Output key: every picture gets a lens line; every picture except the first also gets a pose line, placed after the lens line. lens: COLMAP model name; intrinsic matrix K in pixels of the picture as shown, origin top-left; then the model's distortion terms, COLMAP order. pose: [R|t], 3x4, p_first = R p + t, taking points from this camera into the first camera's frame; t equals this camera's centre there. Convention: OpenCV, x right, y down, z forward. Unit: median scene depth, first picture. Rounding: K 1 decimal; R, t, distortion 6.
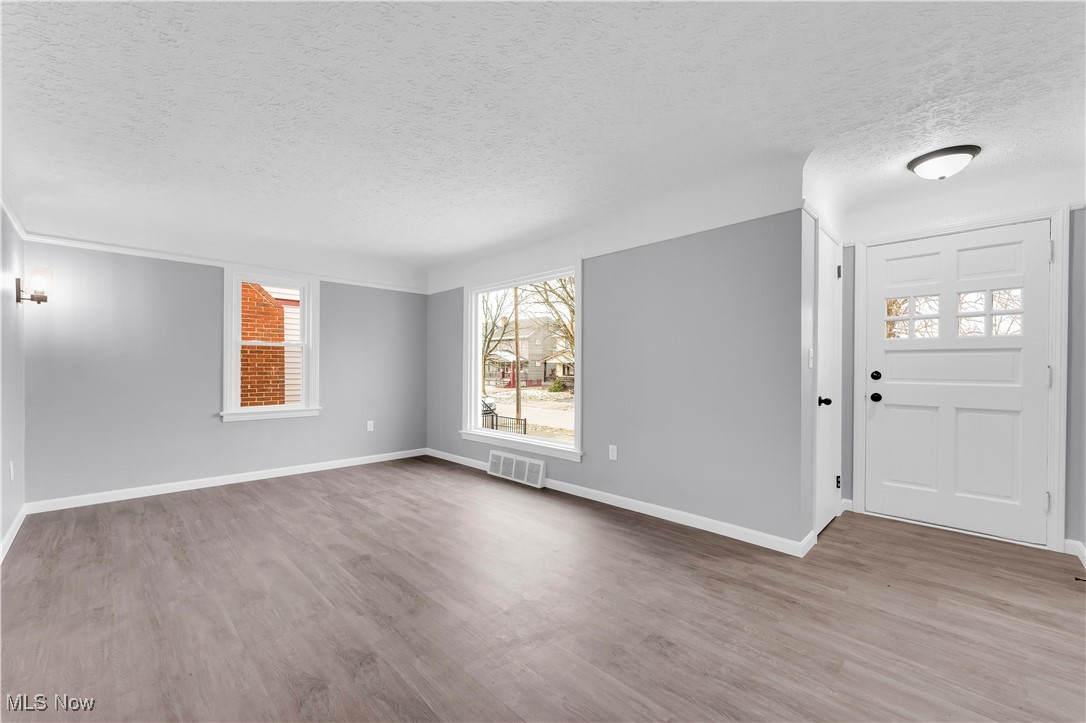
lens RADIAL K [[438.8, 0, 537.0], [0, 438.8, 364.7], [0, 0, 1]] dist [0.001636, 0.000594]
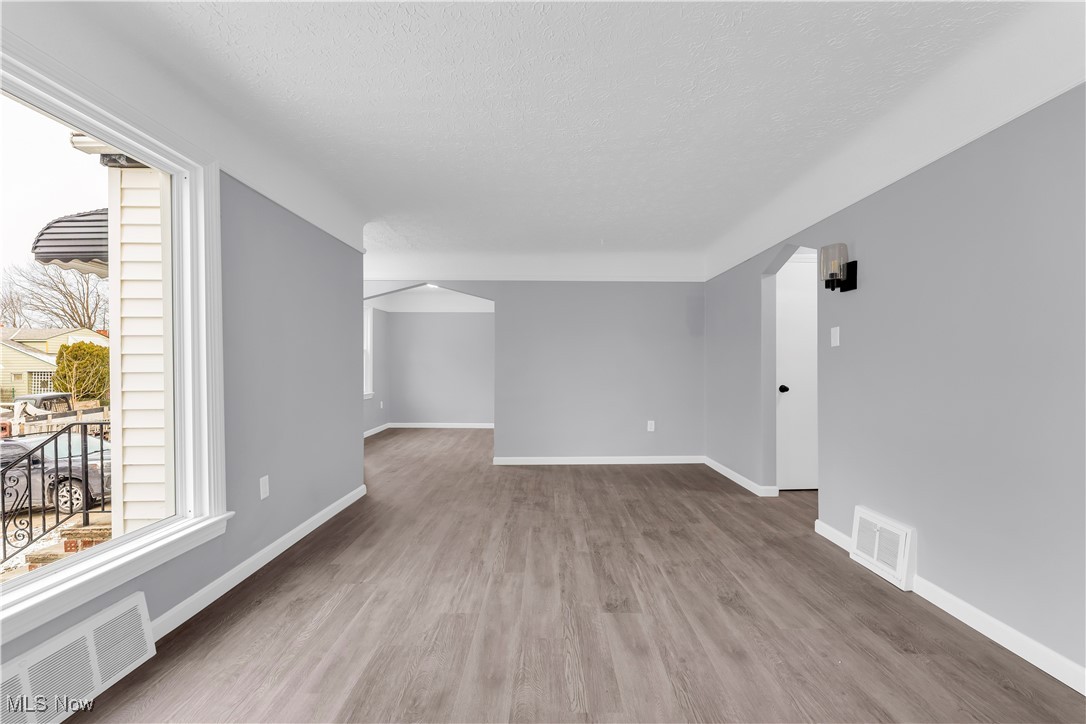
lens RADIAL K [[438.8, 0, 542.2], [0, 438.8, 369.6], [0, 0, 1]] dist [0.001636, 0.000594]
pose [[-0.703919, -0.009312, 0.710219, -0.790008], [-0.007181, 0.999956, 0.005993, 0.012762], [-0.710244, -0.000881, -0.703955, 1.508415]]
